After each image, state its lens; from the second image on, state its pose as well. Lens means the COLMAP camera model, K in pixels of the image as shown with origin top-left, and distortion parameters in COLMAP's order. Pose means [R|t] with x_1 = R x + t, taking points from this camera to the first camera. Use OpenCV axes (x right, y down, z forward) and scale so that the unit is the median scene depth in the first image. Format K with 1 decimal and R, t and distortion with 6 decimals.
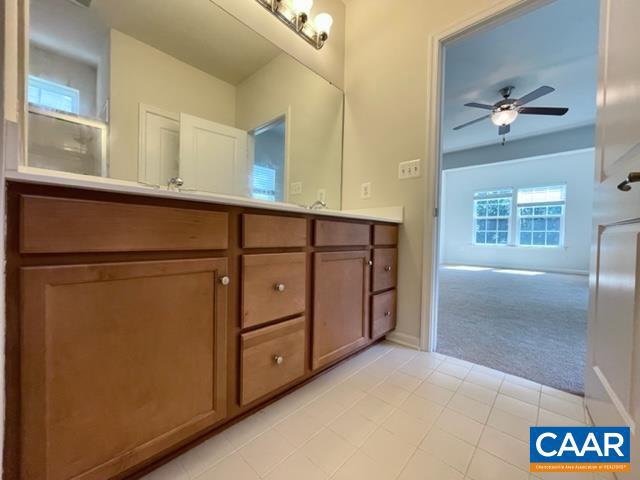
lens RADIAL K [[259.0, 0, 320.2], [0, 259.0, 240.9], [0, 0, 1]] dist [-0.002548, 0.002460]
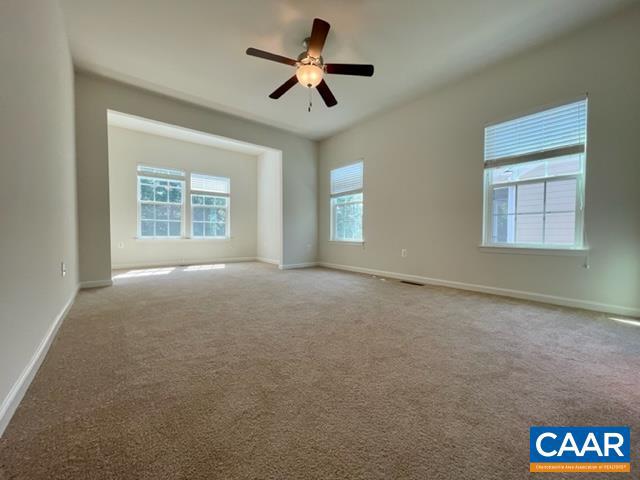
lens RADIAL K [[259.0, 0, 319.7], [0, 259.0, 241.6], [0, 0, 1]] dist [-0.002548, 0.002460]
pose [[0.146695, -0.050065, 0.987914, -0.048154], [0.010348, 0.998741, 0.049077, -0.007553], [-0.989128, 0.003024, 0.147028, 0.437001]]
